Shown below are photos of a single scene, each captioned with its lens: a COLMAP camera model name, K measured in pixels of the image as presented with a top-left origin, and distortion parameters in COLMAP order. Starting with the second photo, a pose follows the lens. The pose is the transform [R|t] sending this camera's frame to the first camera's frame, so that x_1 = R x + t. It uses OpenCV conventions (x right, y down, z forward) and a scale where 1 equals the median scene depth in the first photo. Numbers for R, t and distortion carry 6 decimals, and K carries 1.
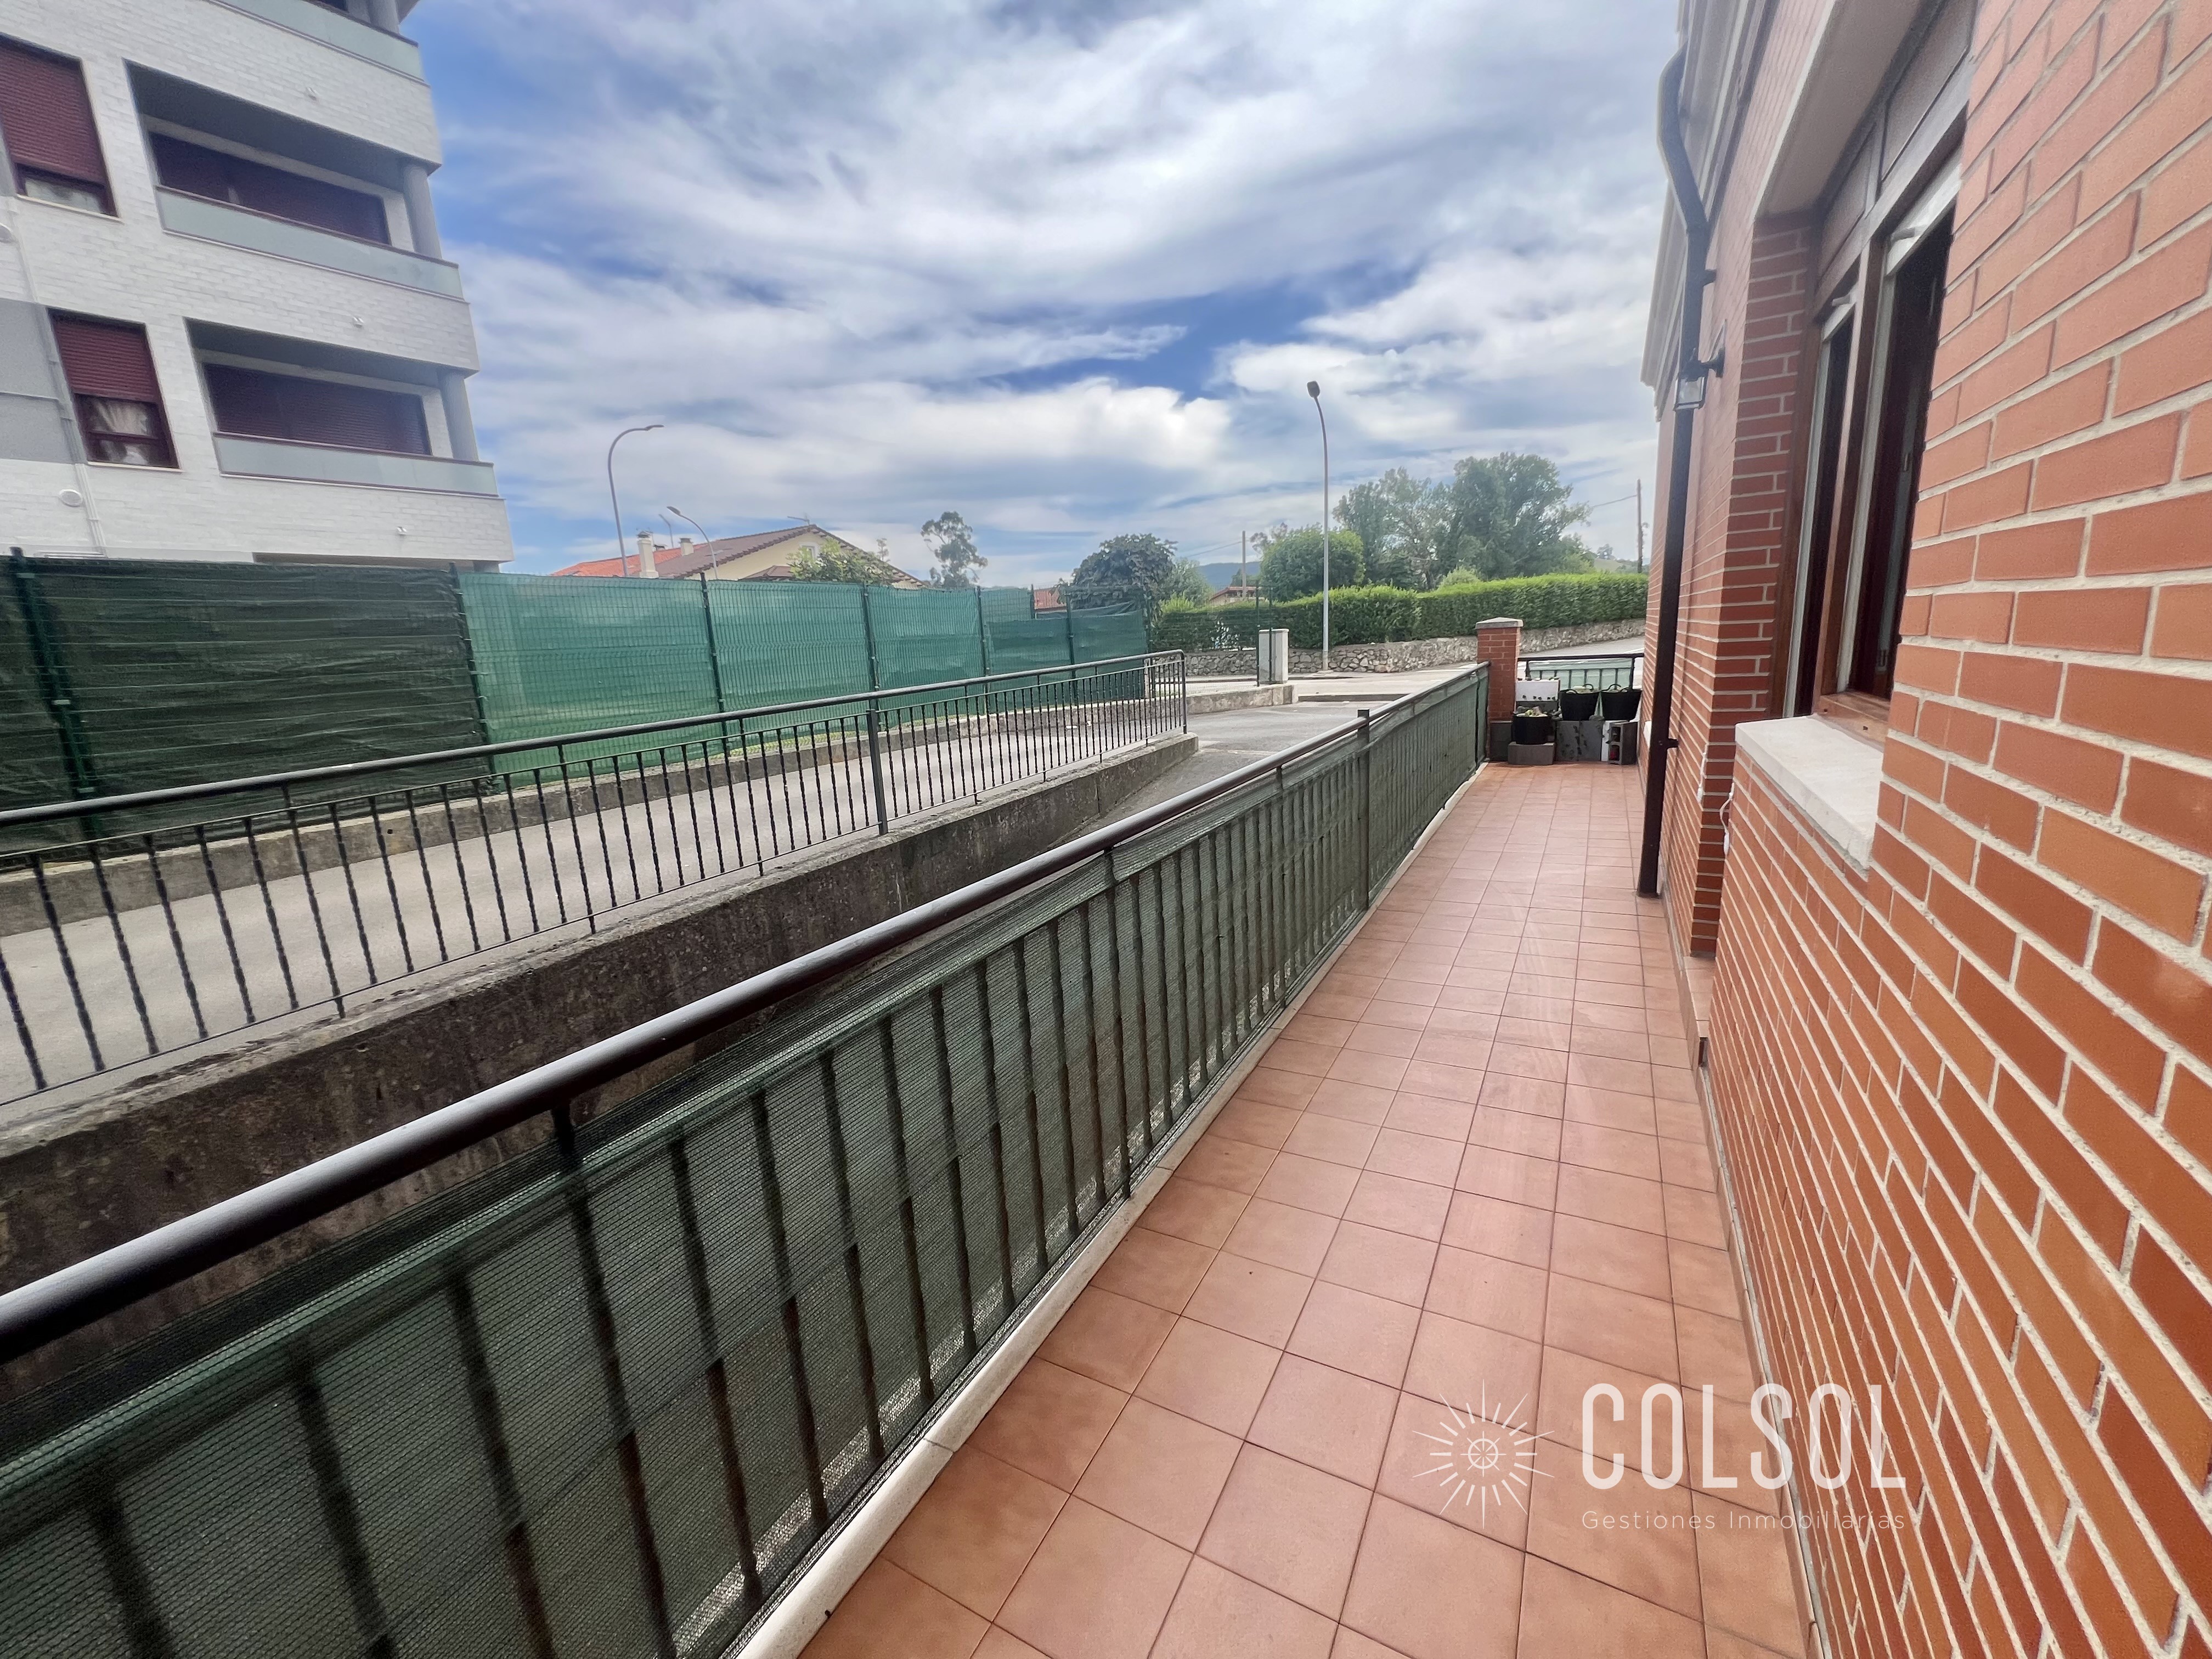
lens RADIAL K [[887.3, 0, 1091.4], [0, 887.3, 817.6], [0, 0, 1]] dist [-0.003466, 0.000549]
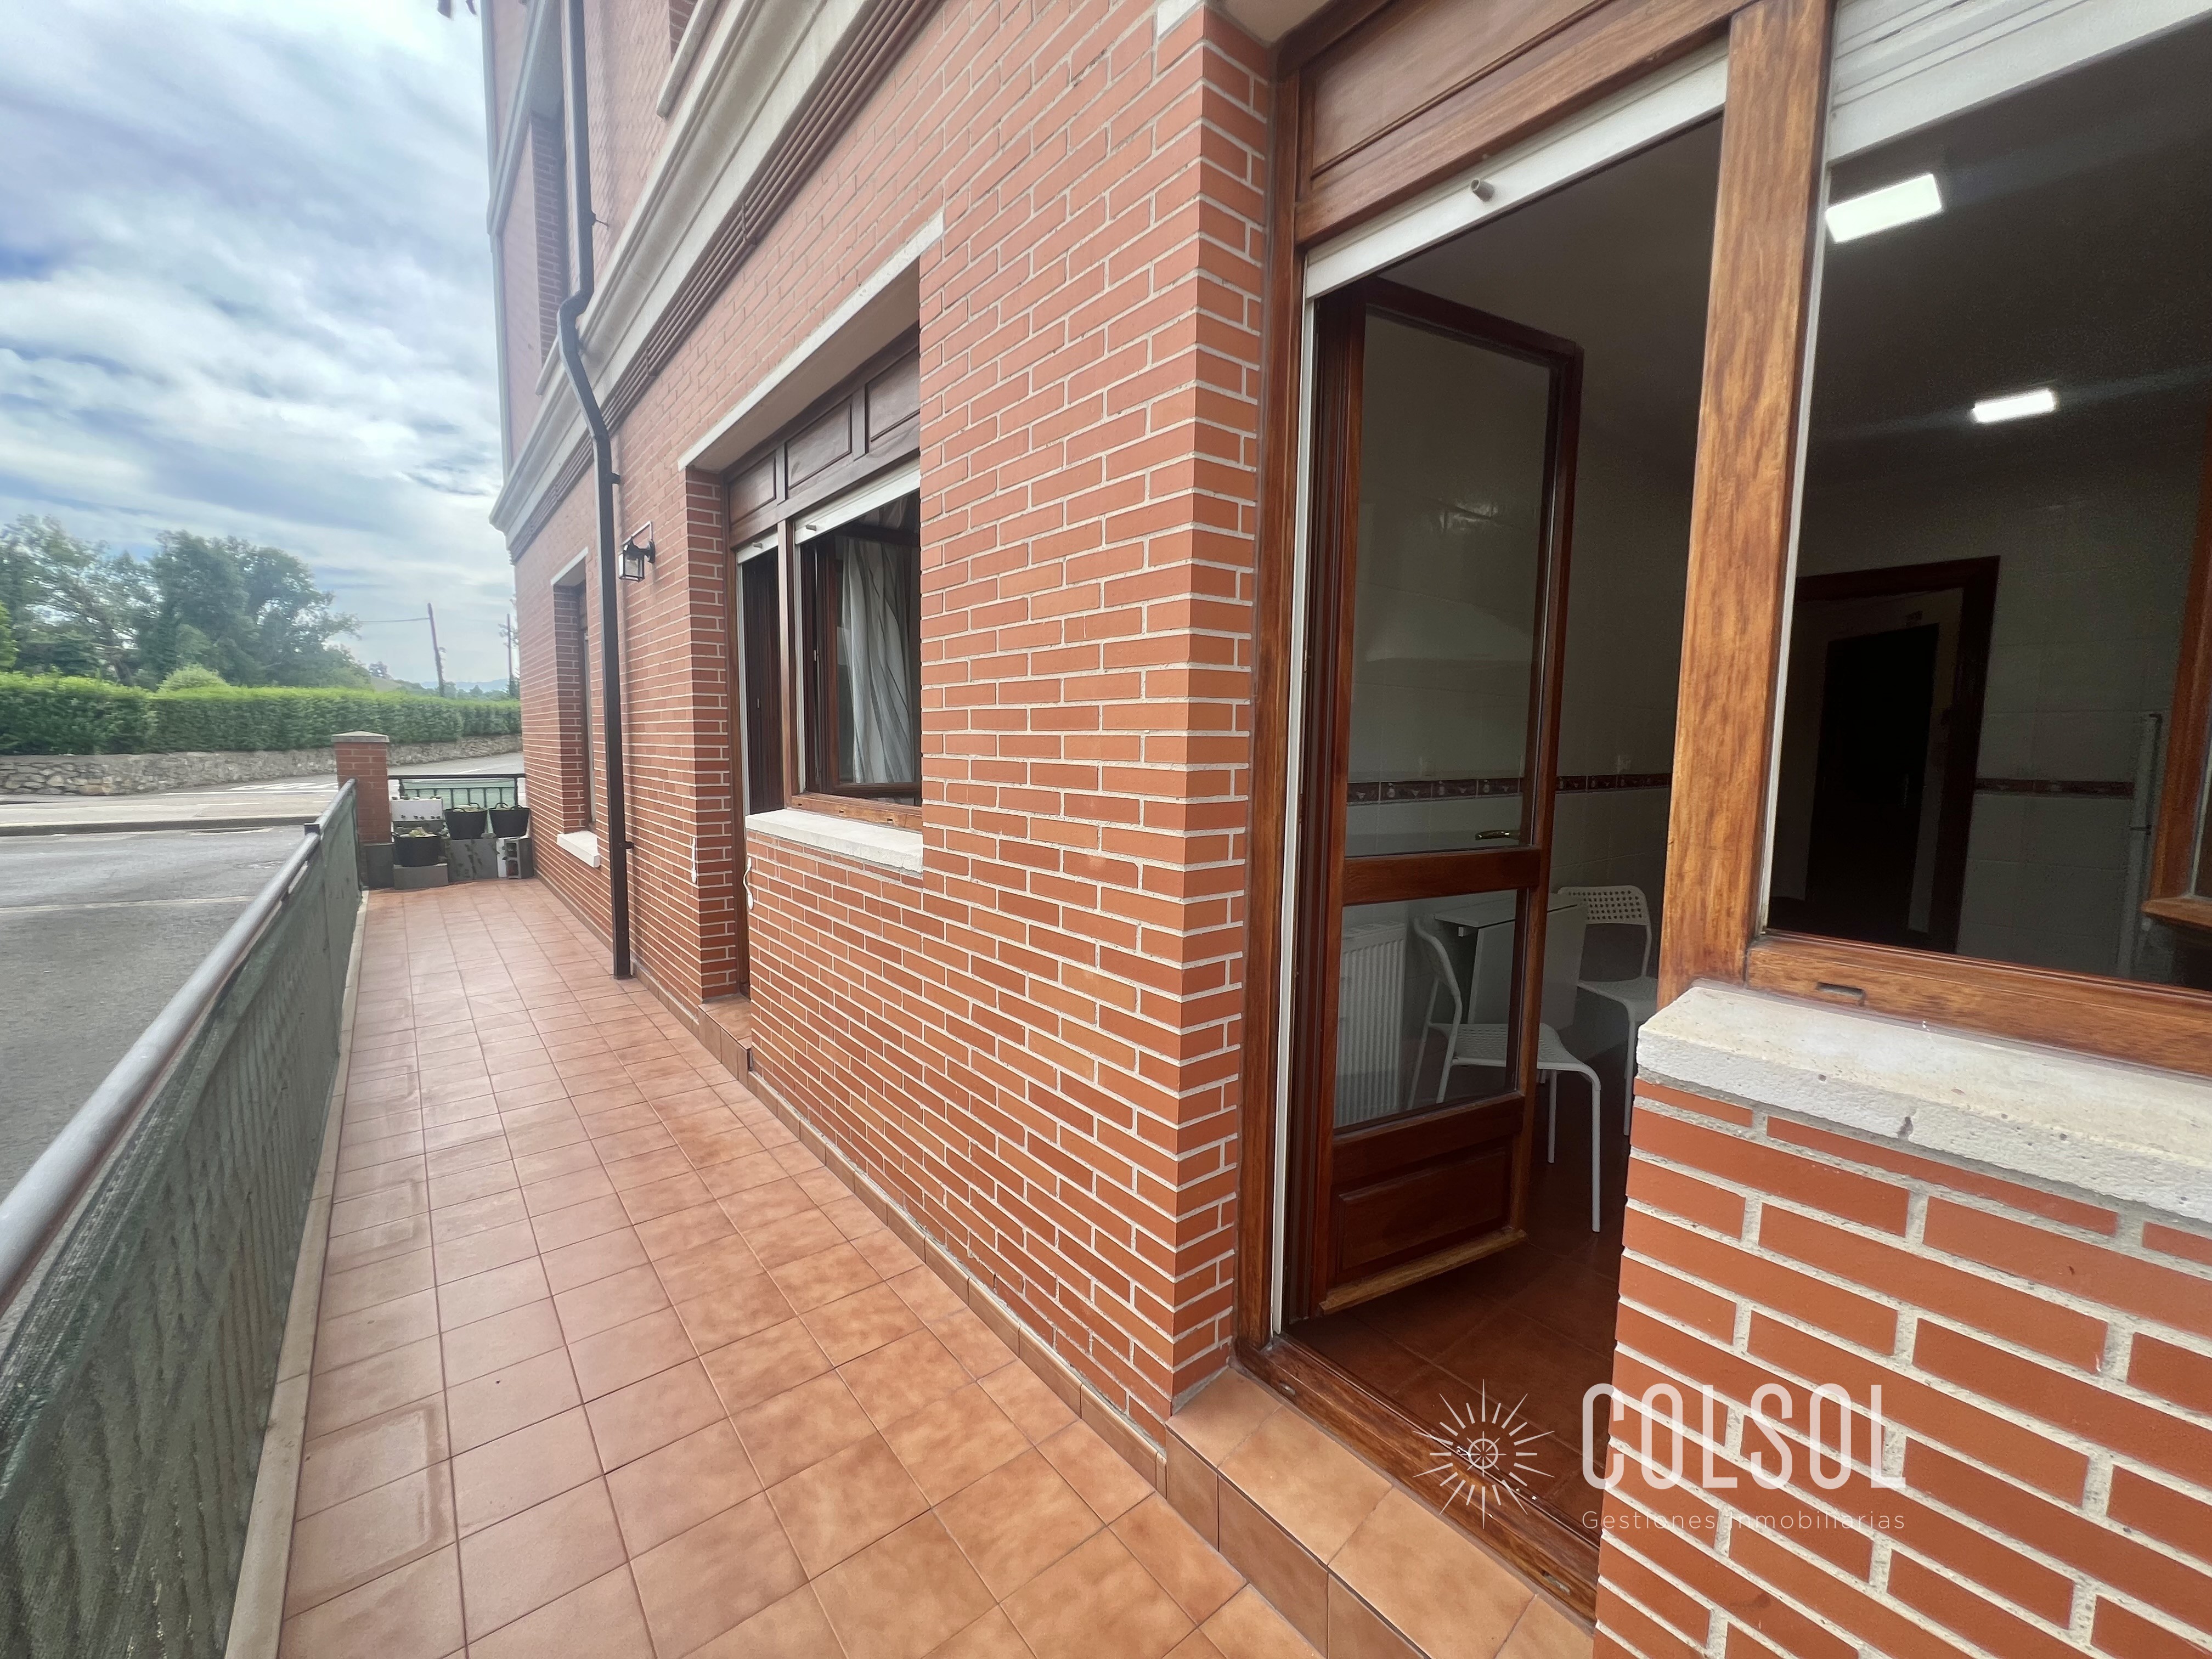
lens RADIAL K [[887.3, 0, 1098.3], [0, 887.3, 827.9], [0, 0, 1]] dist [-0.003466, 0.000549]
pose [[0.362149, -0.031158, 0.931599, -0.045734], [0.151673, 0.988091, -0.025914, 0.004192], [-0.919697, 0.150683, 0.362562, -0.004305]]
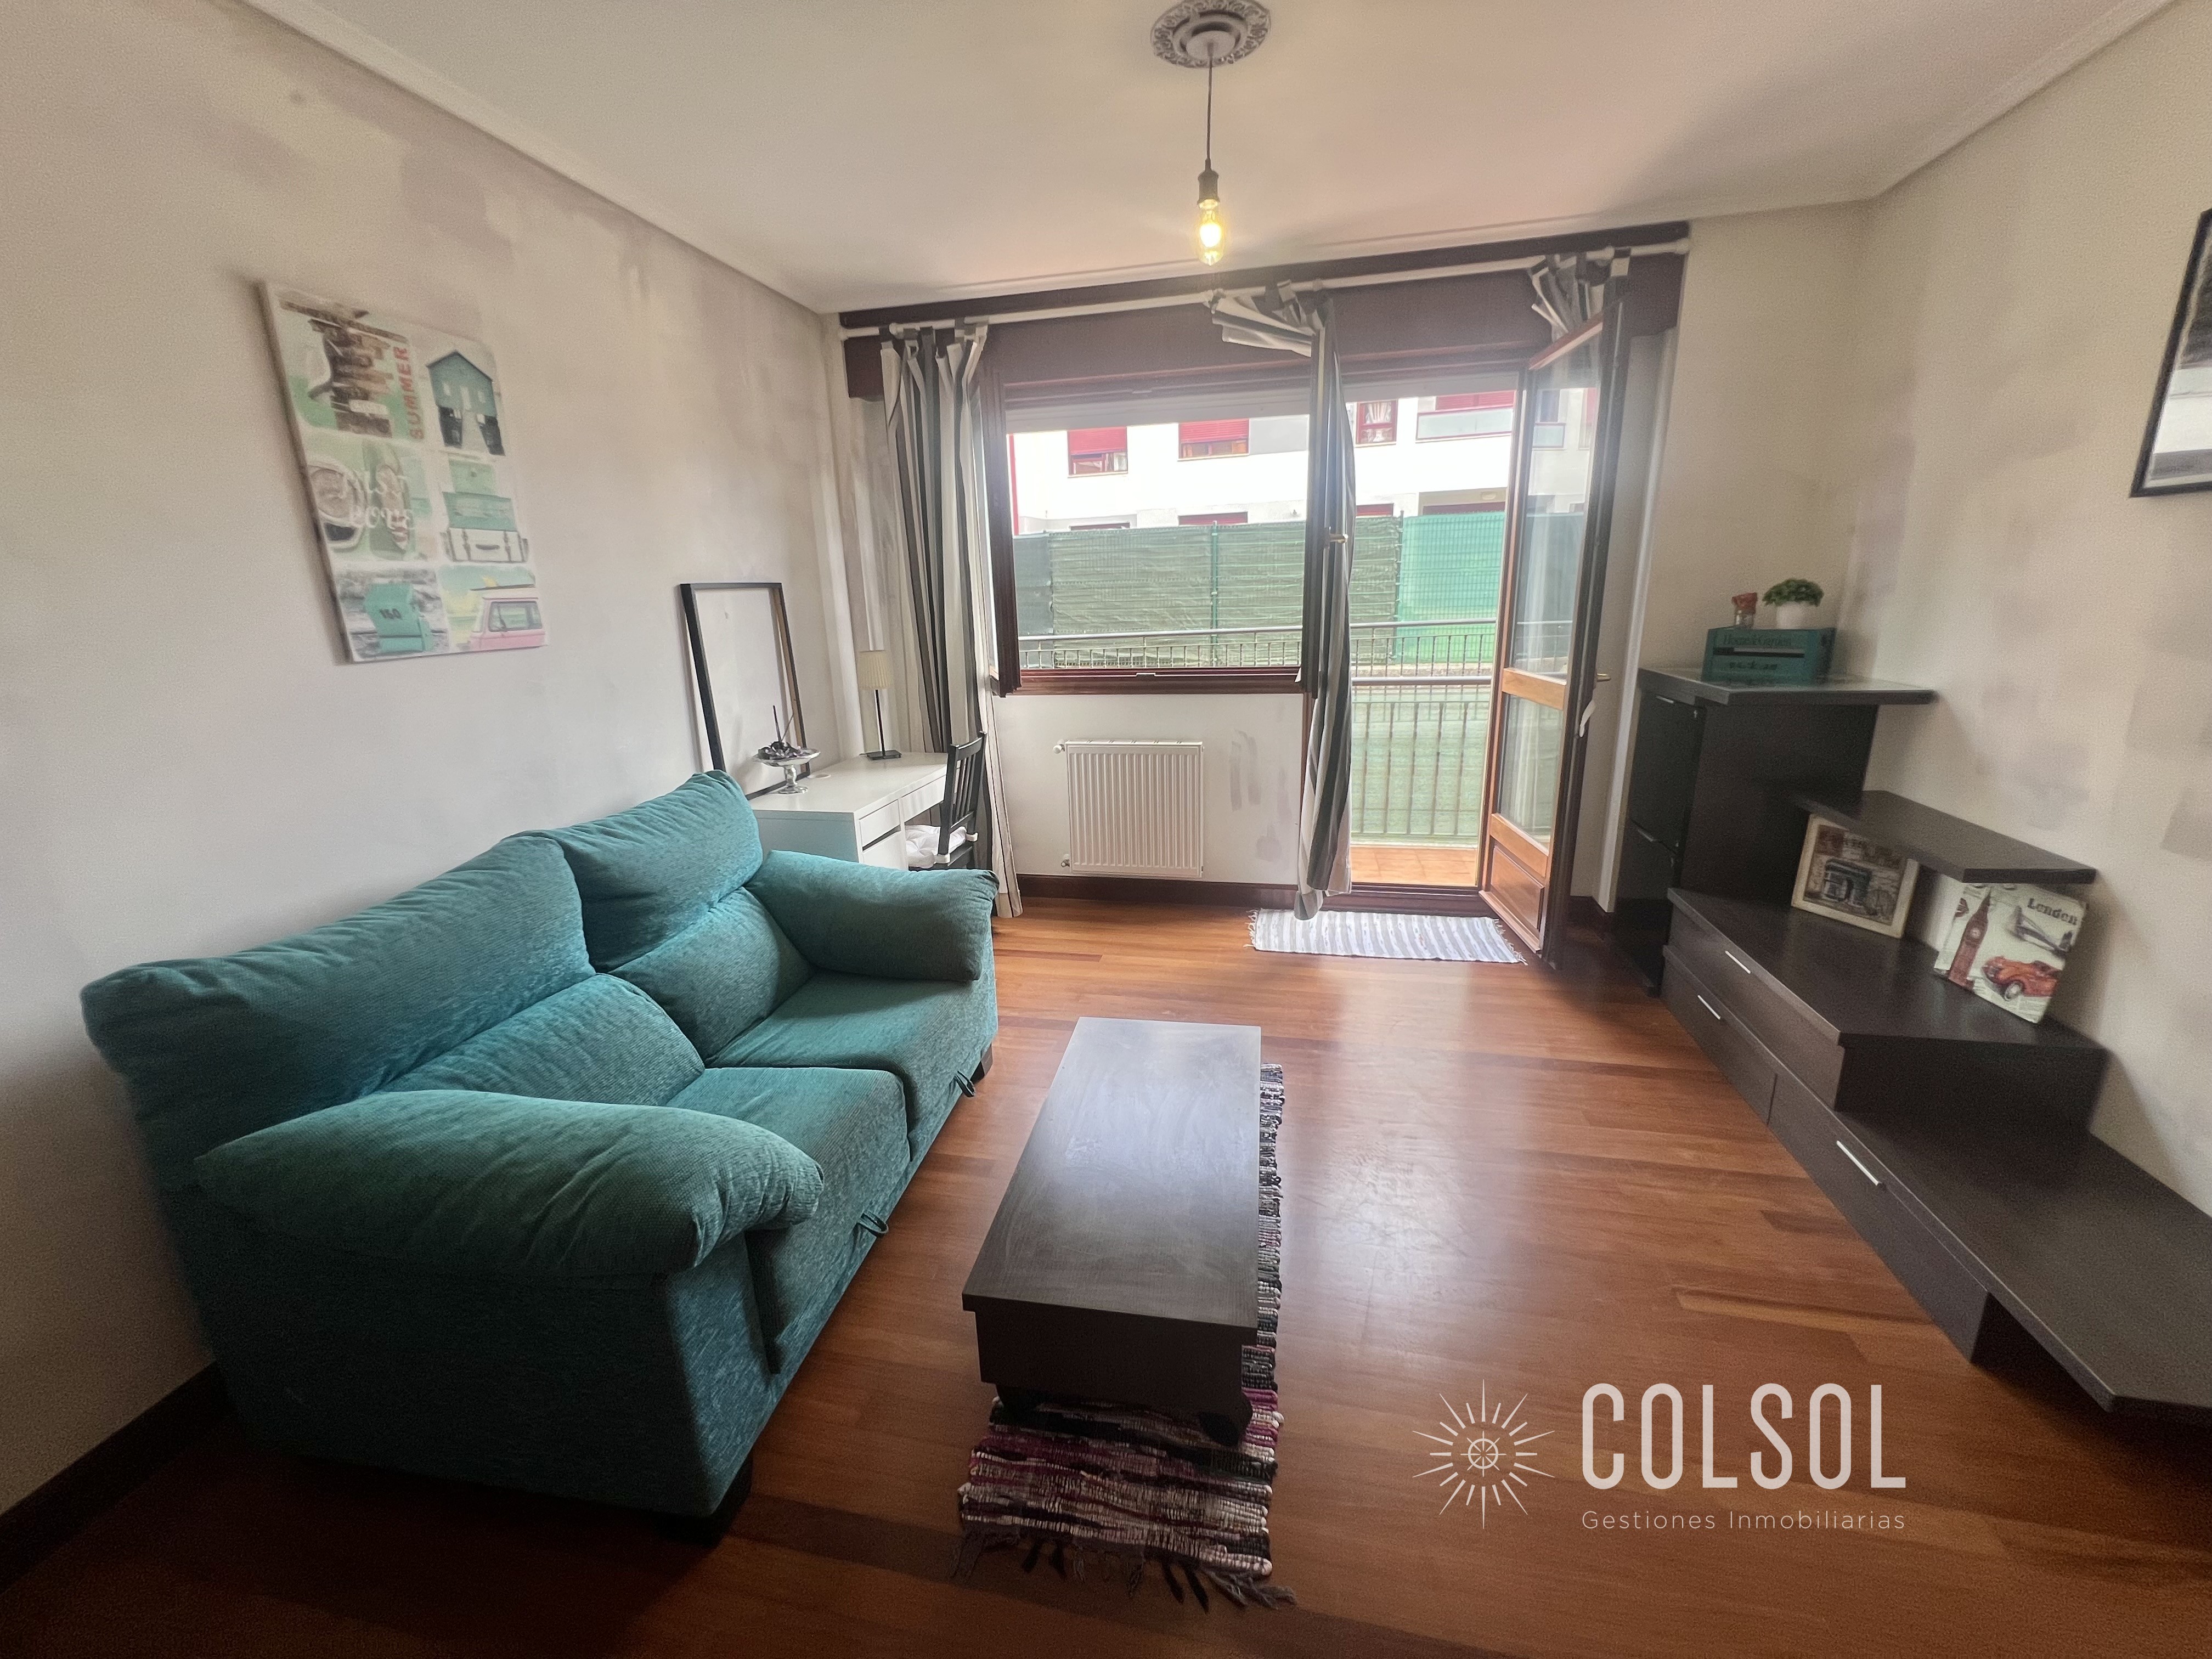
lens RADIAL K [[887.6, 0, 1093.7], [0, 887.6, 825.8], [0, 0, 1]] dist [-0.002325, 0.001105]
pose [[0.294202, 0.293662, -0.909510, 0.204796], [-0.176654, 0.951937, 0.250219, -0.016679], [0.939276, 0.087053, 0.331938, 0.007670]]
